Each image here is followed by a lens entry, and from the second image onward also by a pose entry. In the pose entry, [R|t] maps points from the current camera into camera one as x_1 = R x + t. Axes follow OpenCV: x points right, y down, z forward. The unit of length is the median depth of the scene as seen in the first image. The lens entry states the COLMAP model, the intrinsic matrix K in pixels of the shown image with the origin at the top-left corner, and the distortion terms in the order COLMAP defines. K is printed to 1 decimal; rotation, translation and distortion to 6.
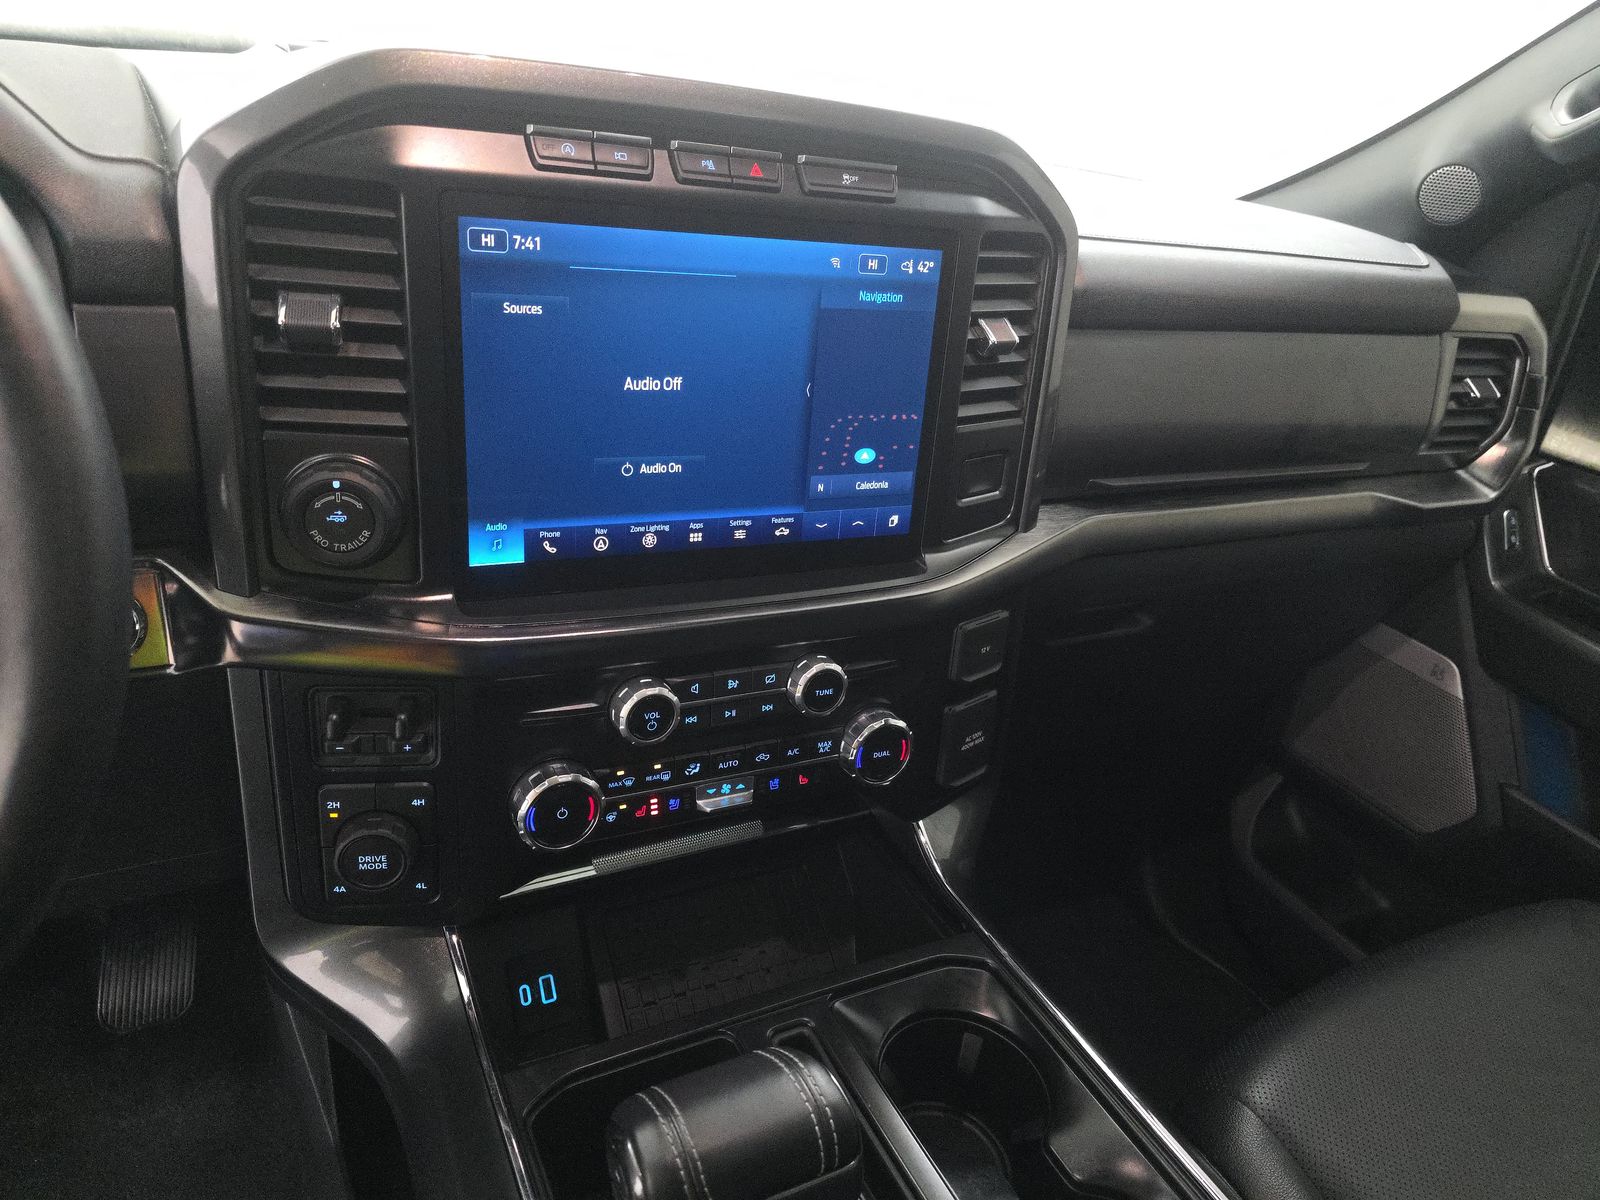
lens RADIAL K [[1070.2, 0, 800.0], [0, 1070.2, 600.0], [0, 0, 1]] dist [0.023075, -0.003719]
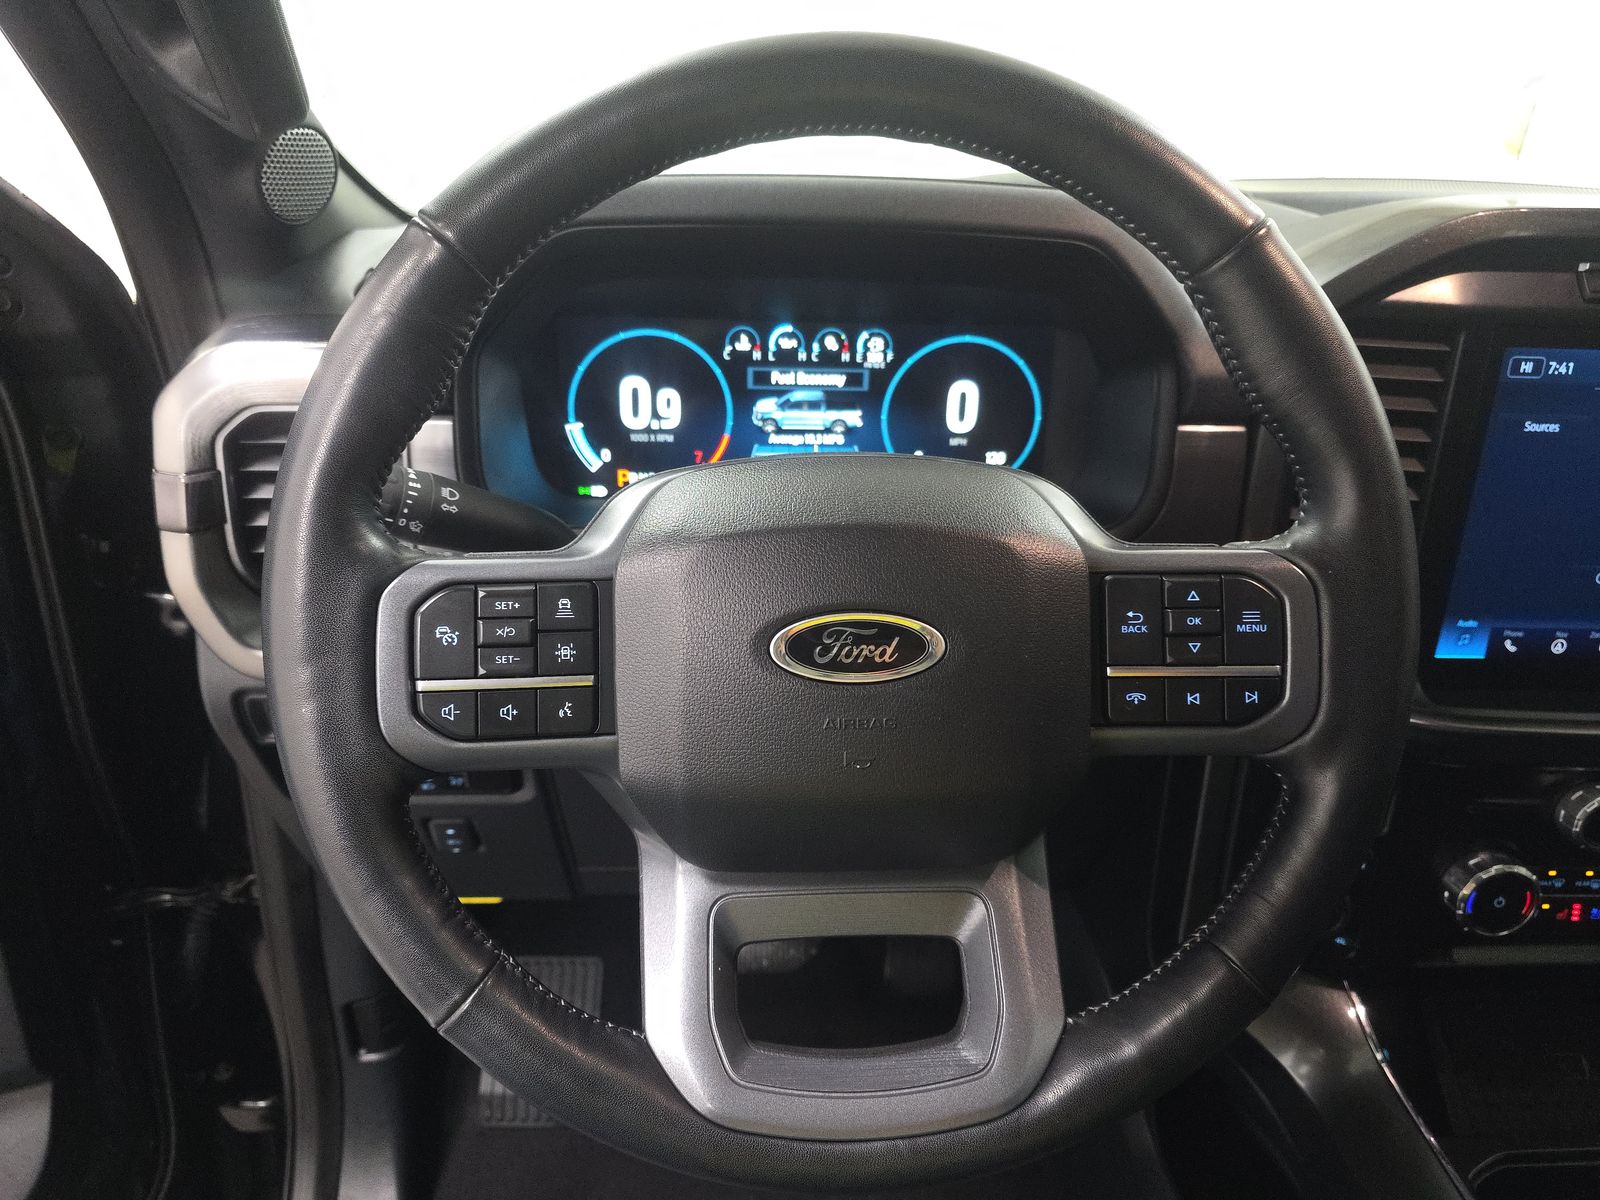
lens RADIAL K [[1044.2, 0, 800.0], [0, 1044.2, 600.0], [0, 0, 1]] dist [0.001732, -0.000897]
pose [[0.905770, 0.061991, -0.419212, -0.441890], [-0.099384, 0.992727, -0.067934, 0.045981], [0.411951, 0.103196, 0.905343, -0.231443]]
